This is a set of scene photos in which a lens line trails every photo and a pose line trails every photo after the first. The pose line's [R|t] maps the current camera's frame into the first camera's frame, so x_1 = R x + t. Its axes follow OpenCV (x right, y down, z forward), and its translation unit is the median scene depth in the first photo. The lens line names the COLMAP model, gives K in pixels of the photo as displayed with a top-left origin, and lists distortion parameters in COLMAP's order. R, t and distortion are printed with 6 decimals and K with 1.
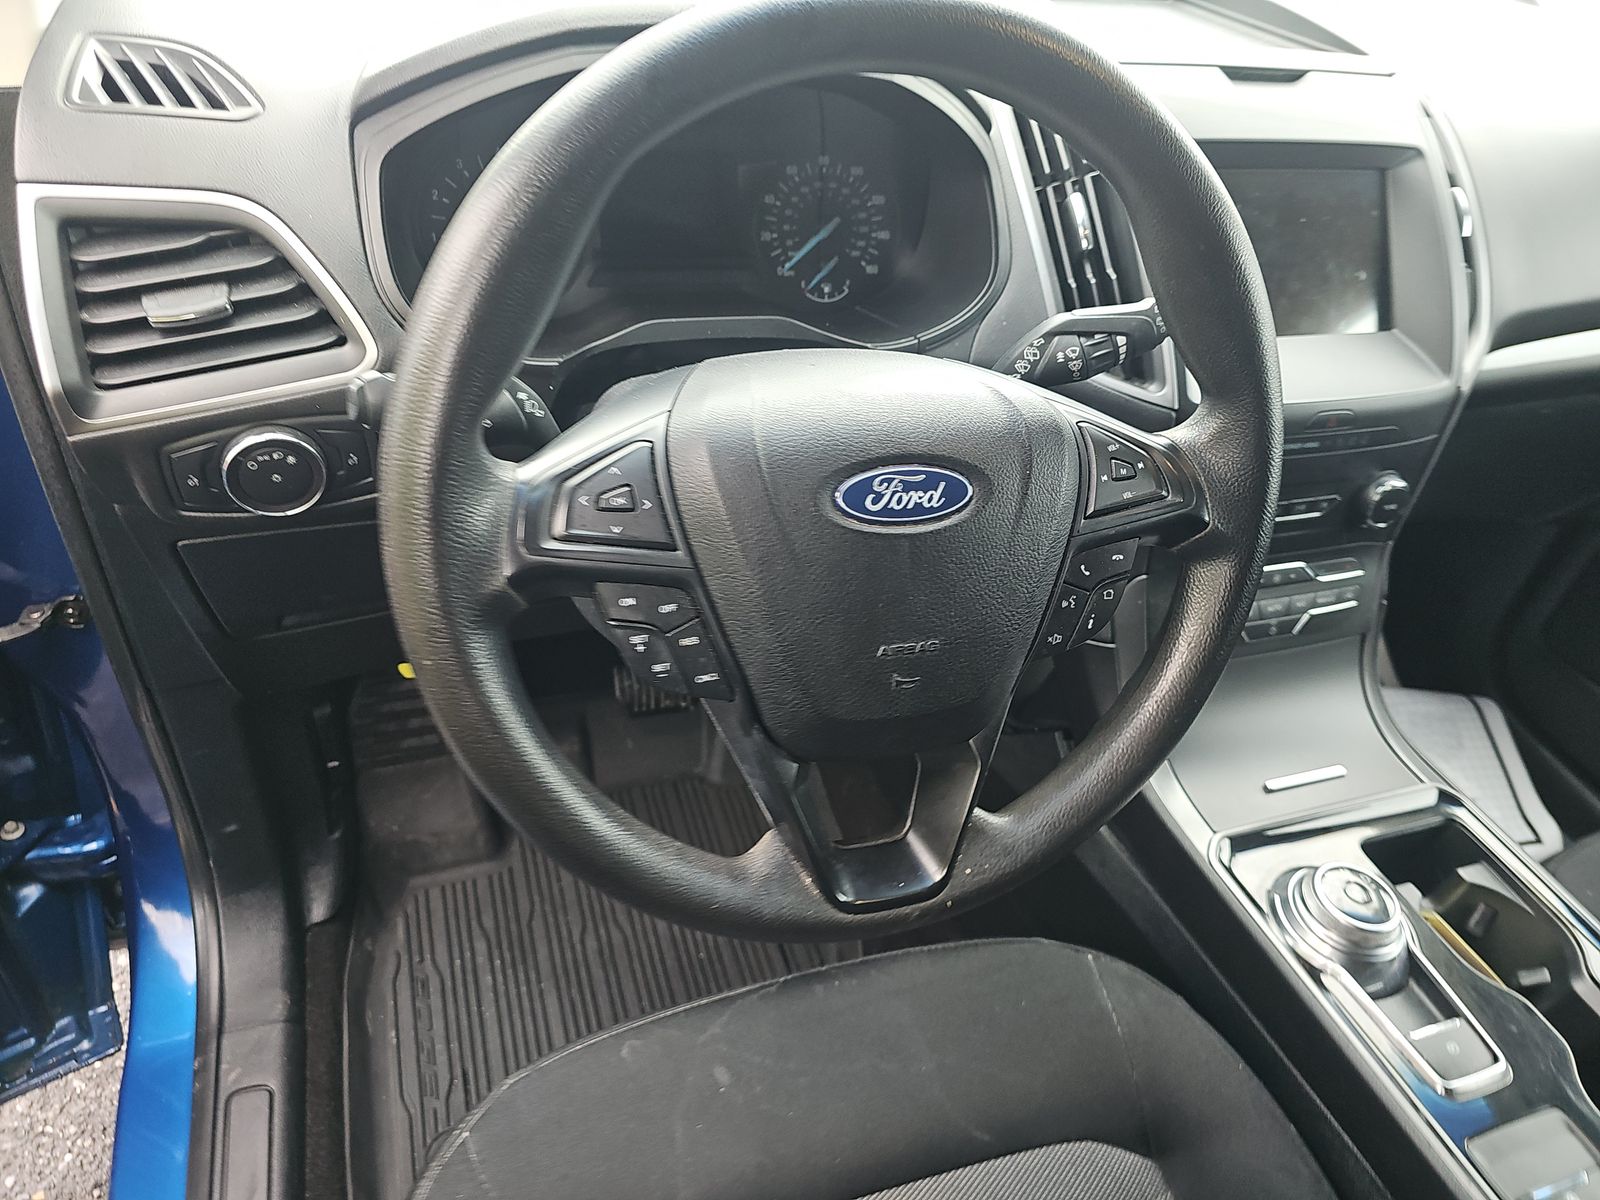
lens RADIAL K [[1069.7, 0, 787.8], [0, 1069.7, 595.6], [0, 0, 1]] dist [0.003908, -0.005022]
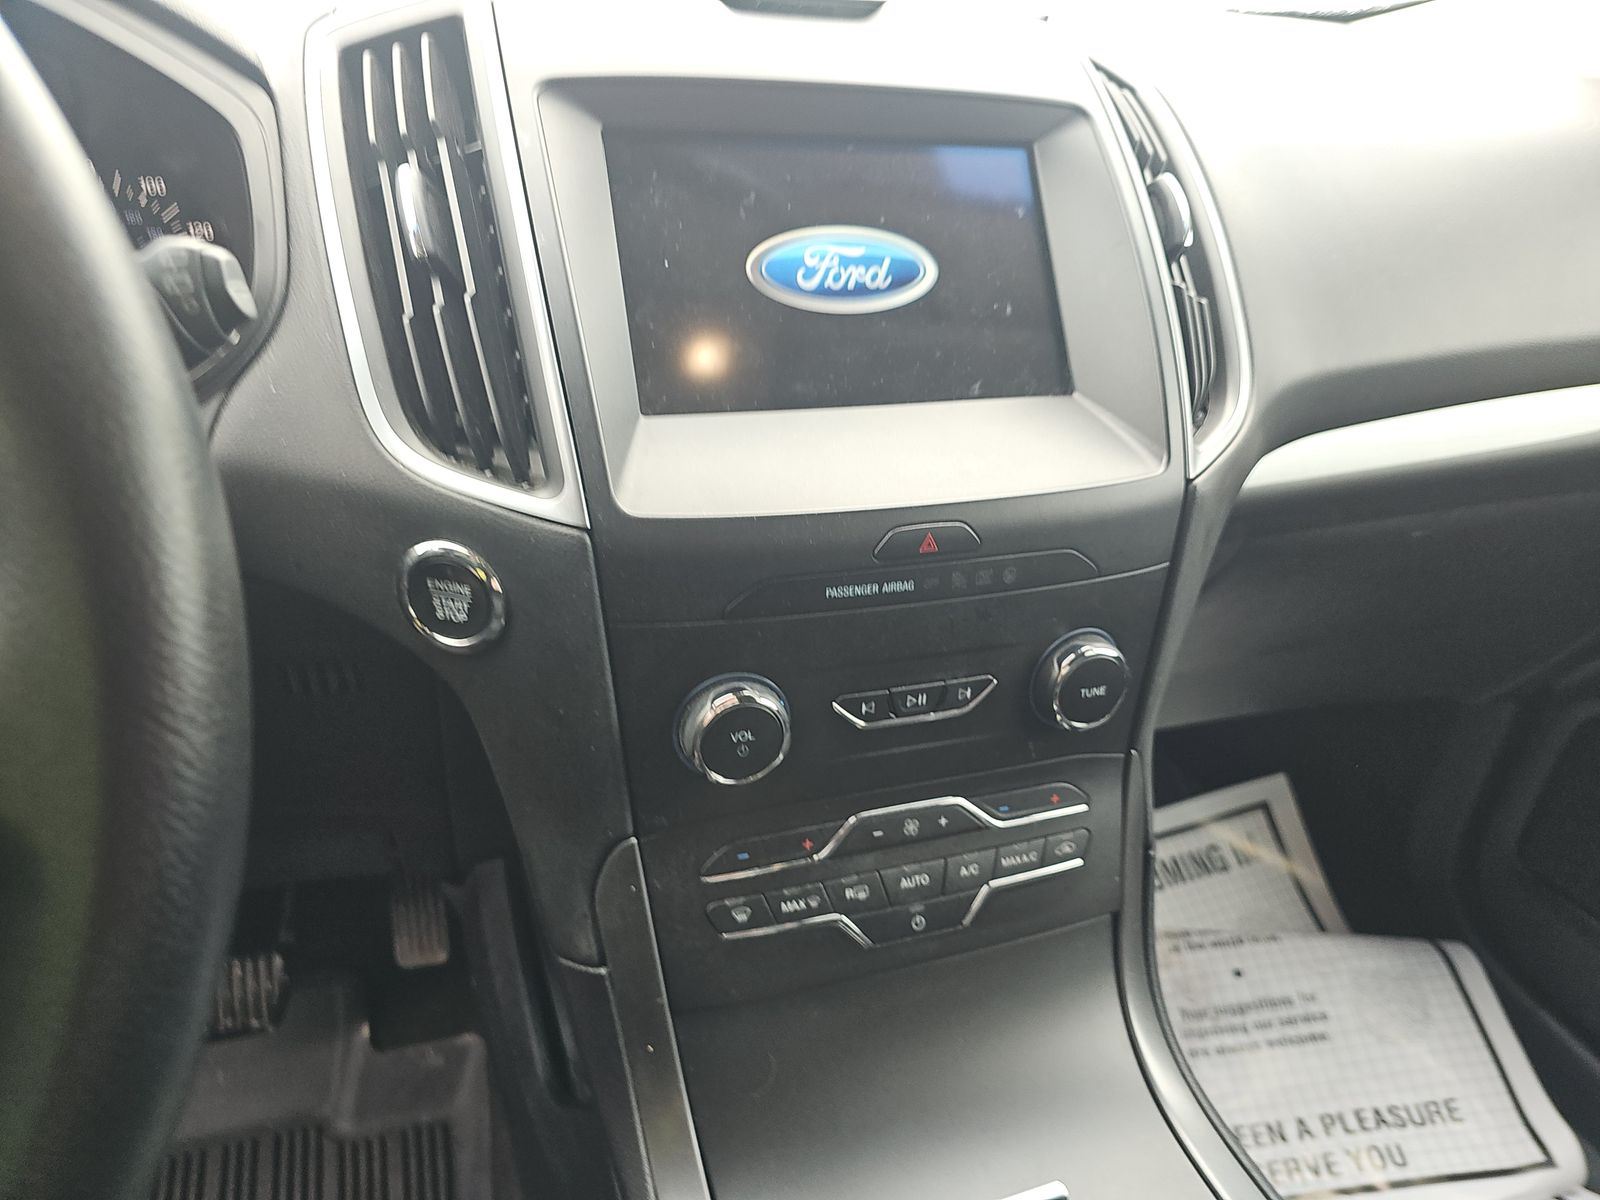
lens RADIAL K [[1069.7, 0, 809.4], [0, 1069.7, 611.6], [0, 0, 1]] dist [0.003908, -0.005022]
pose [[0.998800, -0.047625, -0.011410, 0.426485], [0.044905, 0.983603, -0.174667, -0.033113], [0.019542, 0.173946, 0.984561, 0.440371]]
